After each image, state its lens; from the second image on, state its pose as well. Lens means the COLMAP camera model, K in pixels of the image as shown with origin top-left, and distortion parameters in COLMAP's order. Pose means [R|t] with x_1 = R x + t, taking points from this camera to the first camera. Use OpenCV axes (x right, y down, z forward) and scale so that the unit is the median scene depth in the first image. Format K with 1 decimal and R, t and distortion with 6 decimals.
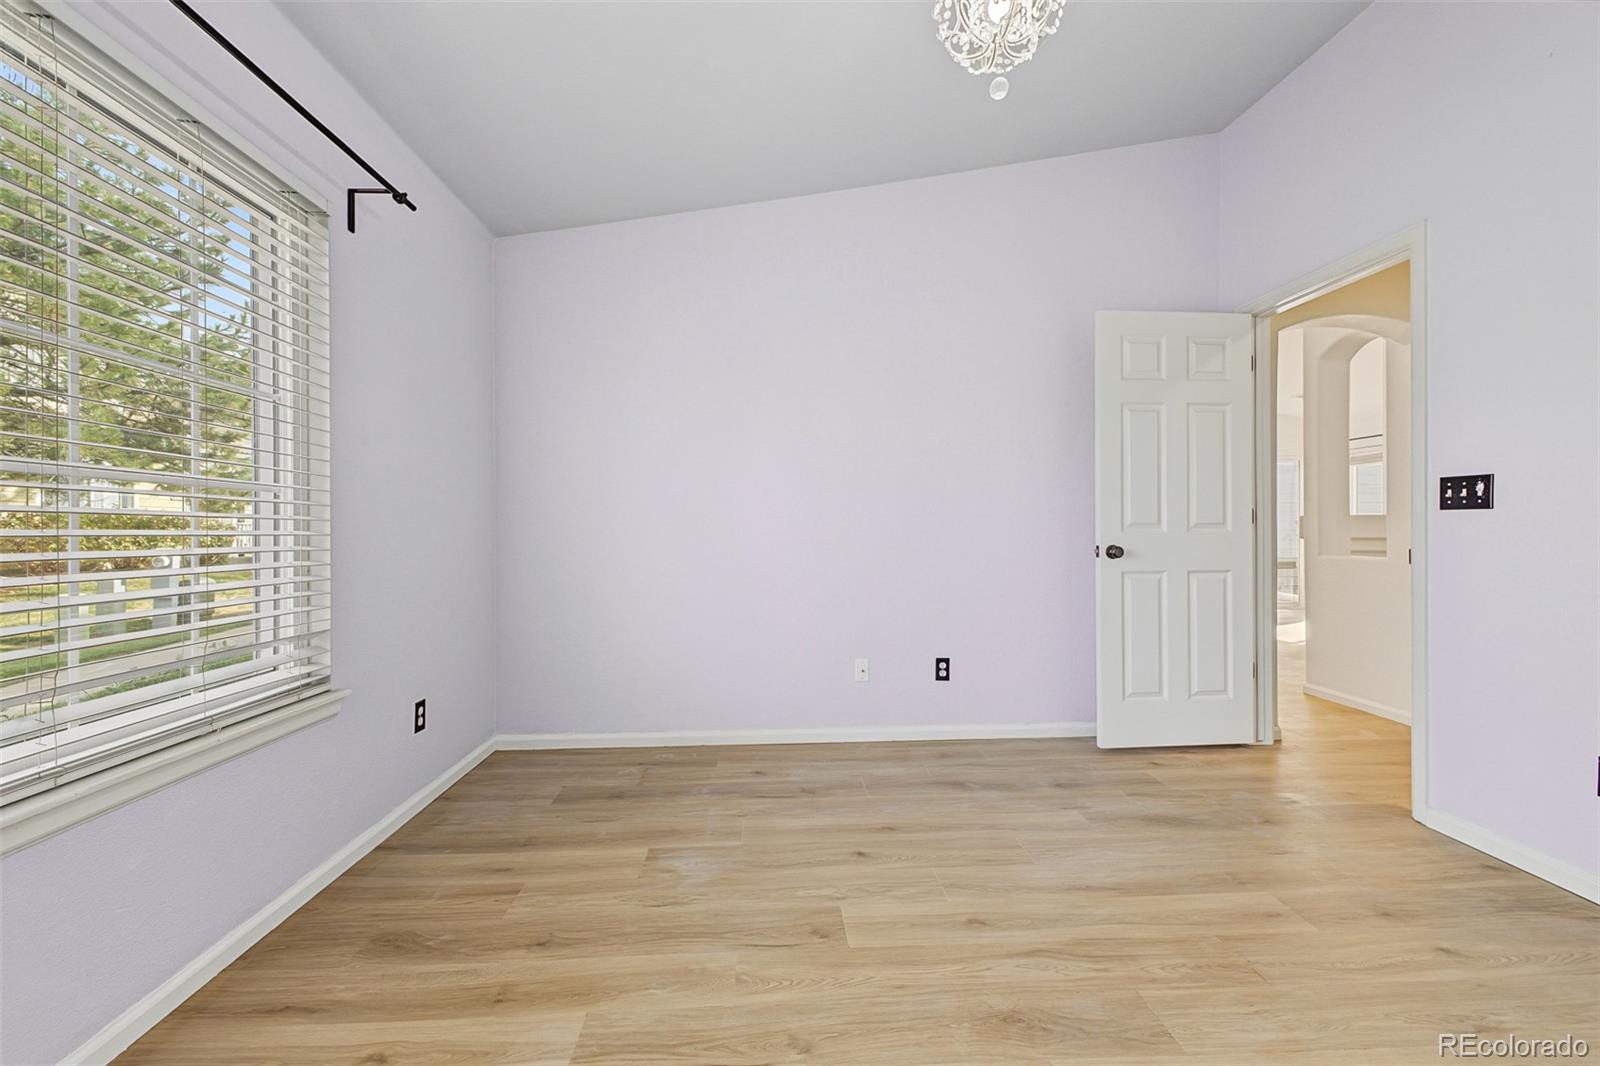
lens RADIAL K [[621.0, 0, 807.7], [0, 621.0, 527.2], [0, 0, 1]] dist [0.025249, -0.008061]
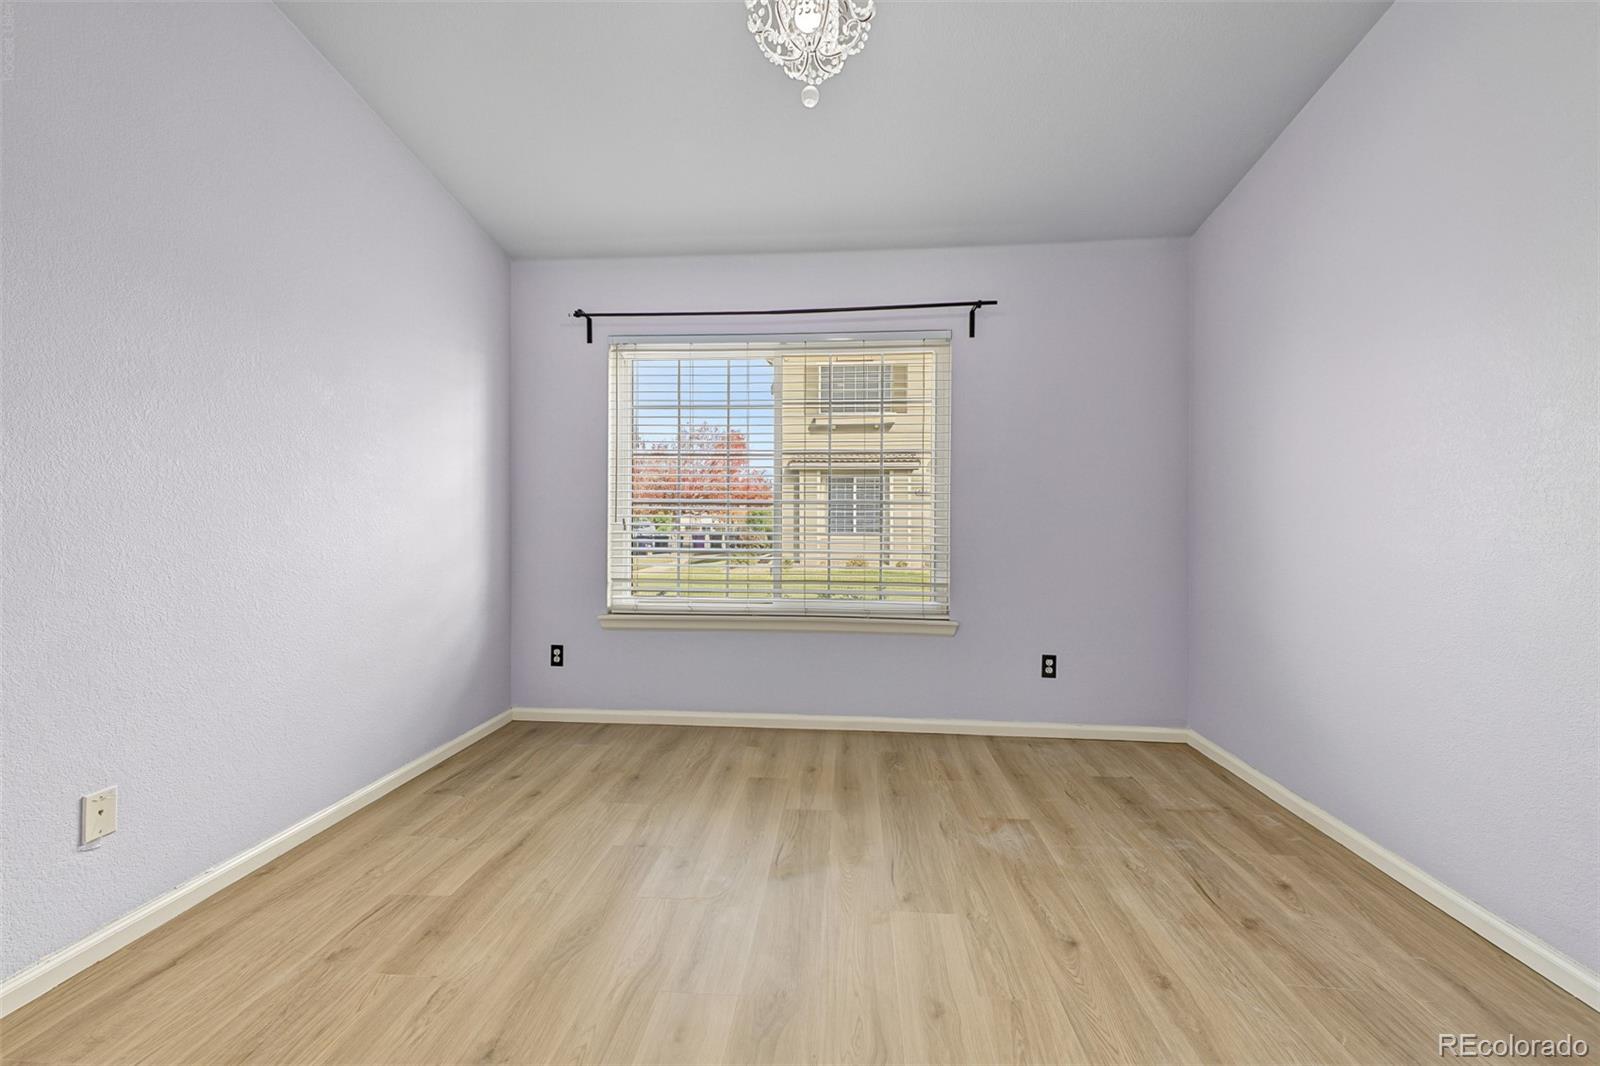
lens RADIAL K [[651.2, 0, 803.2], [0, 651.2, 522.6], [0, 0, 1]] dist [0.034642, -0.009304]
pose [[-0.138765, -0.002152, -0.990323, 0.852365], [0.005157, 0.999983, -0.002896, -0.001050], [0.990312, -0.005509, -0.138752, 0.705099]]
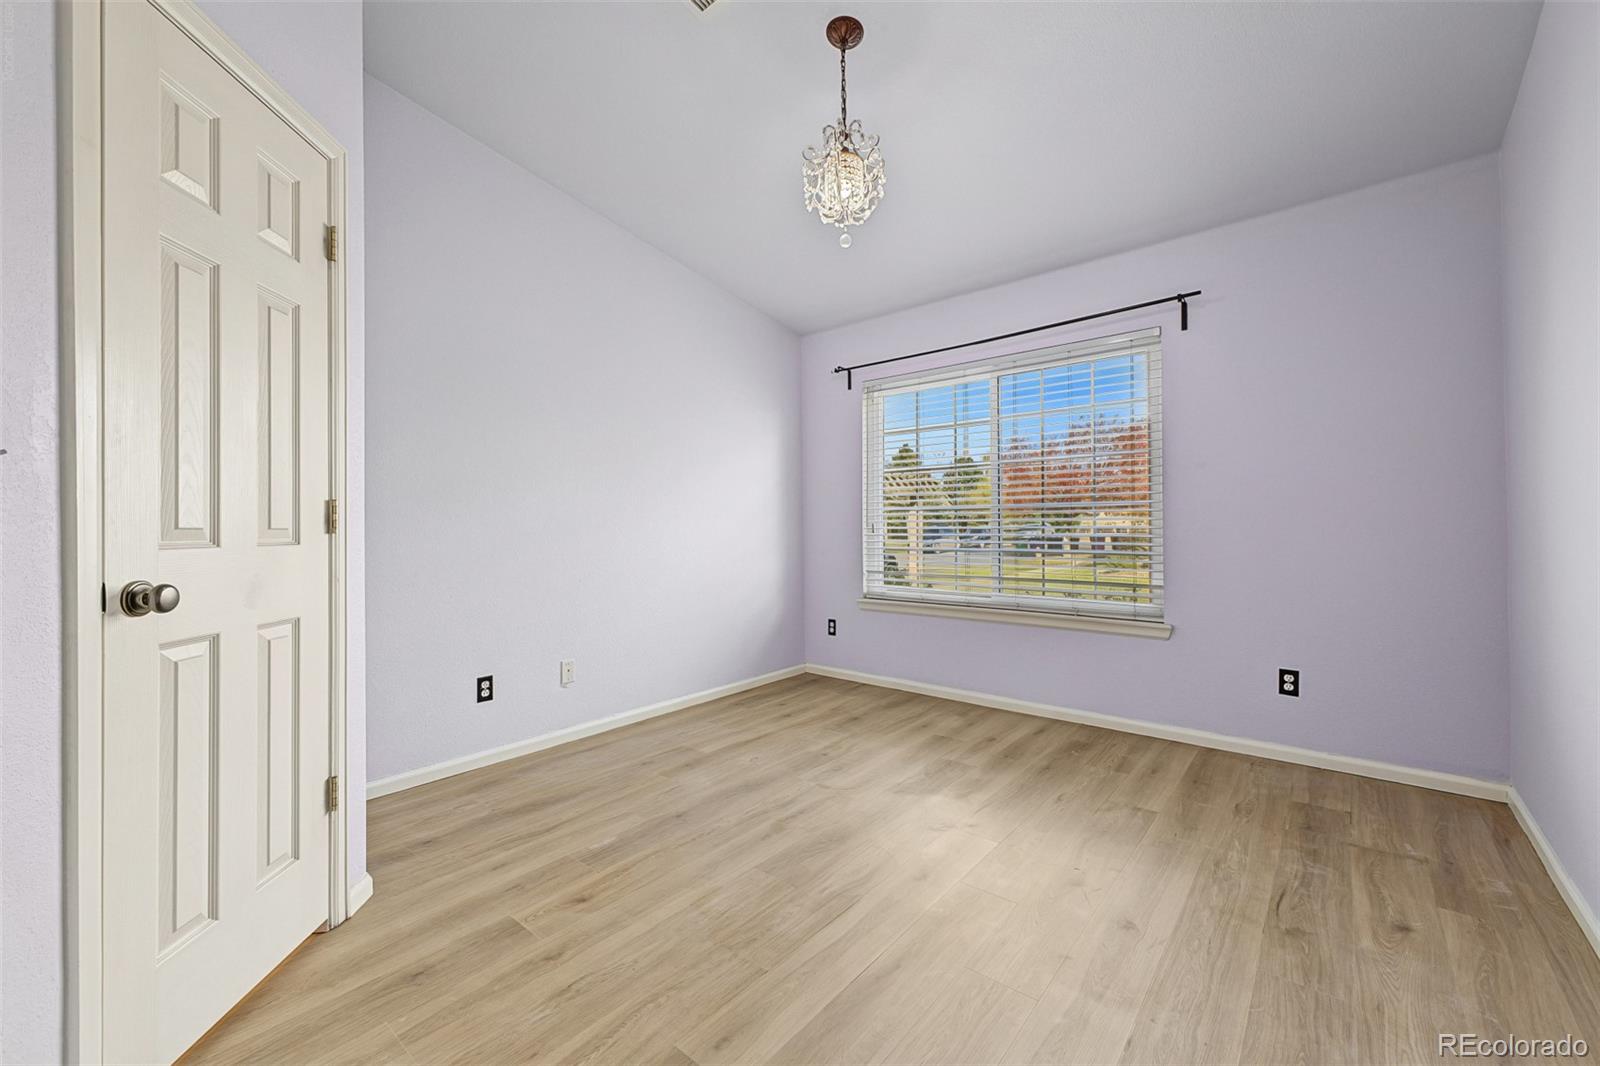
lens RADIAL K [[651.2, 0, 803.2], [0, 651.2, 522.6], [0, 0, 1]] dist [0.034642, -0.009304]
pose [[-0.685025, 0.001984, -0.728517, 0.949724], [0.016404, 0.999785, -0.012702, 0.000214], [0.728335, -0.020651, -0.684910, 1.238952]]
